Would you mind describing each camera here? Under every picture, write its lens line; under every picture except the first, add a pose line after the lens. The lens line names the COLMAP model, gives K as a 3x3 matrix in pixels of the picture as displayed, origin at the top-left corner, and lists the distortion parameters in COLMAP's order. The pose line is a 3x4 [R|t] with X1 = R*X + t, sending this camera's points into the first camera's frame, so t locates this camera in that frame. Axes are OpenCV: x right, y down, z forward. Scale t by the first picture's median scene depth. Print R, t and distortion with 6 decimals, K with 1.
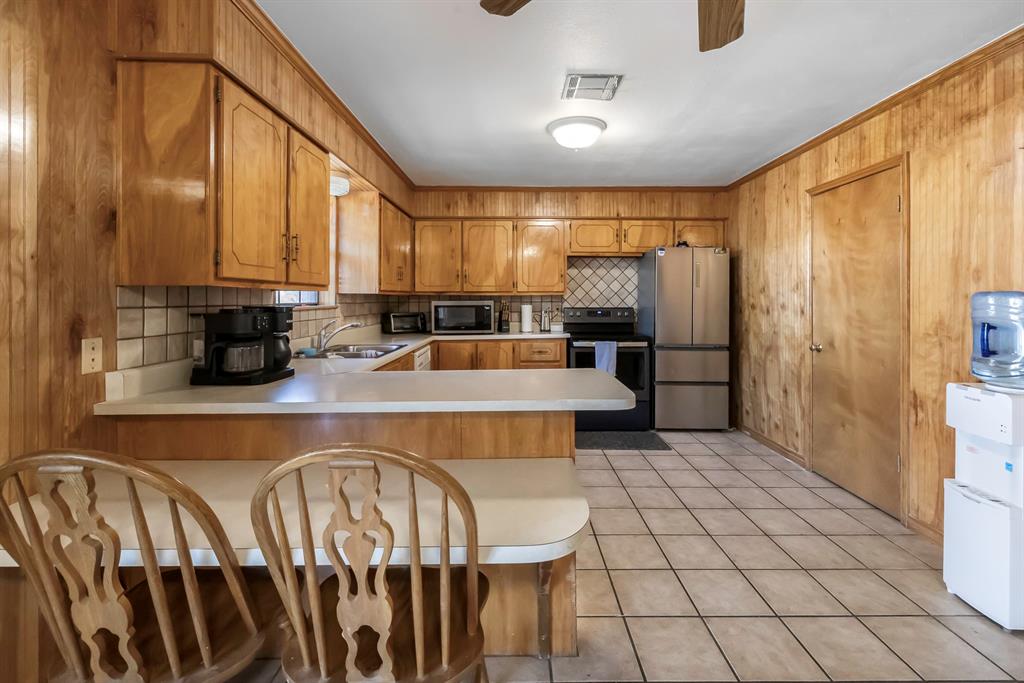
lens RADIAL K [[444.7, 0, 517.9], [0, 444.7, 298.6], [0, 0, 1]] dist [0.001022, 0.000108]
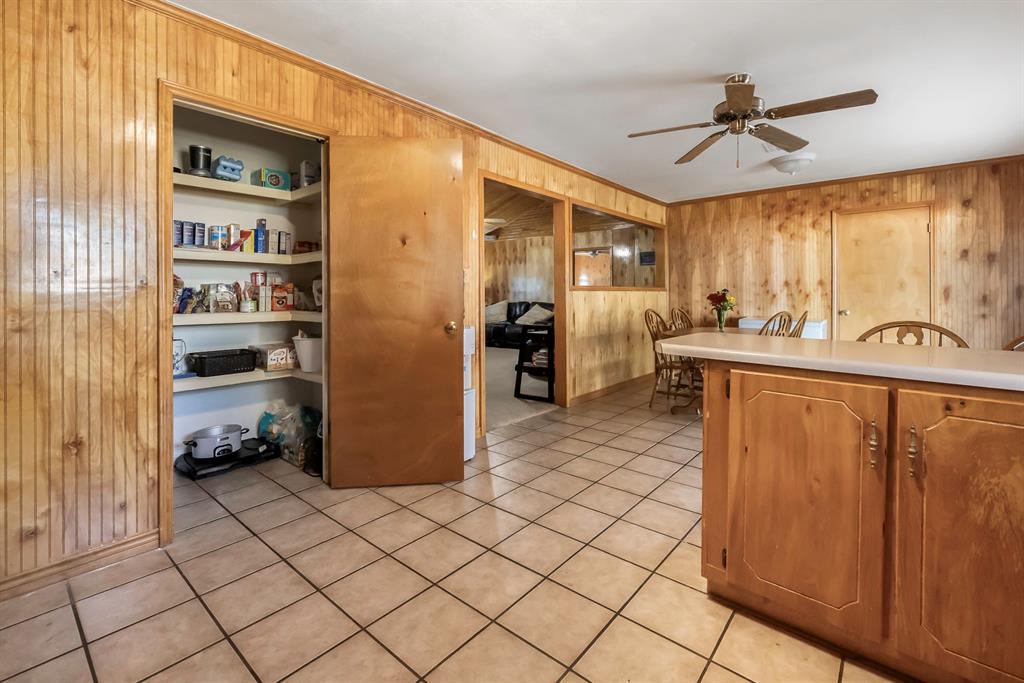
lens RADIAL K [[448.3, 0, 516.7], [0, 448.3, 295.2], [0, 0, 1]] dist [-0.001055, -0.000128]
pose [[-0.758286, -0.001931, 0.651919, -0.089917], [-0.000600, 0.999997, 0.002264, 0.038535], [-0.651922, 0.001326, -0.758285, 0.996822]]
